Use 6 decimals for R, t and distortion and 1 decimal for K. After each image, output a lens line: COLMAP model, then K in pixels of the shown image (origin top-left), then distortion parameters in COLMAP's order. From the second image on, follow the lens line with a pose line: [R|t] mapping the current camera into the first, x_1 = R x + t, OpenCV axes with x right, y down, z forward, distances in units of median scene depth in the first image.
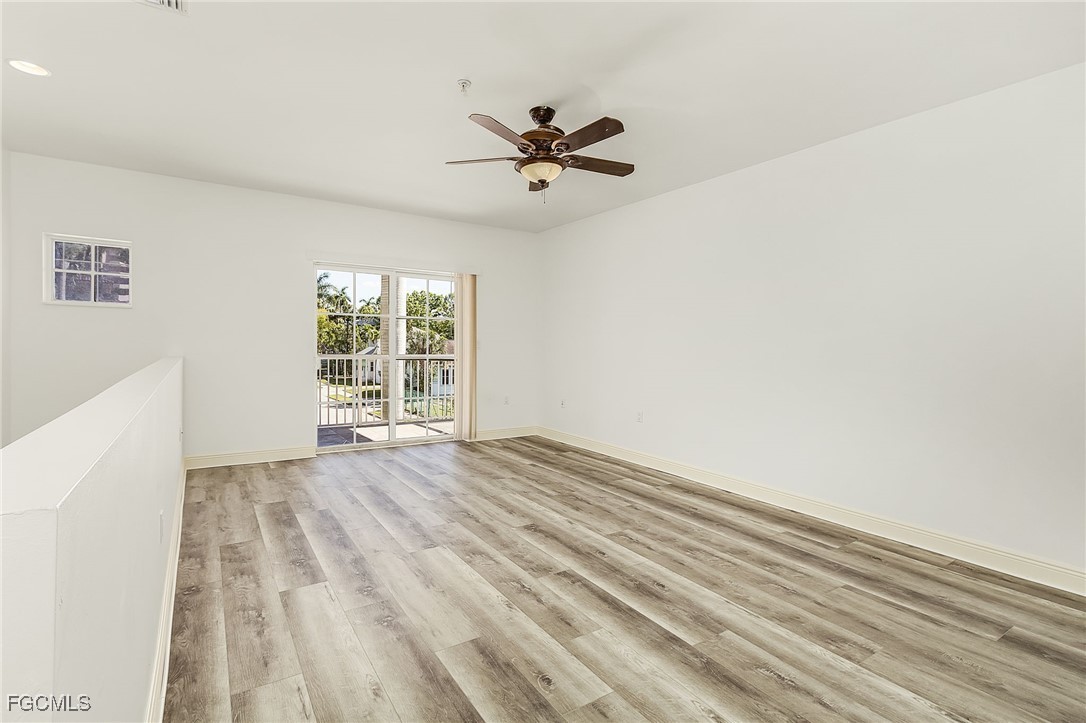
lens RADIAL K [[517.8, 0, 525.5], [0, 517.8, 340.1], [0, 0, 1]] dist [0.001030, -0.000578]
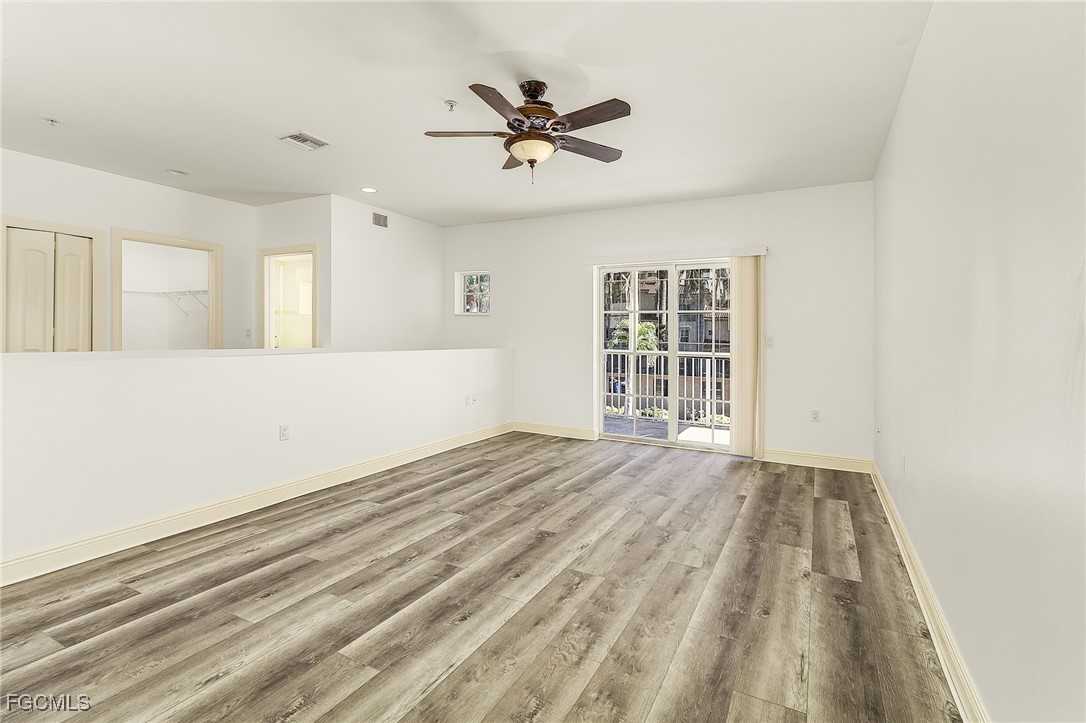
lens RADIAL K [[517.8, 0, 525.5], [0, 517.8, 340.1], [0, 0, 1]] dist [0.001030, -0.000578]
pose [[0.473684, 0.001179, -0.880694, 0.899208], [-0.004410, 0.999990, -0.001033, 0.016883], [0.880684, 0.004373, 0.473685, 0.586009]]
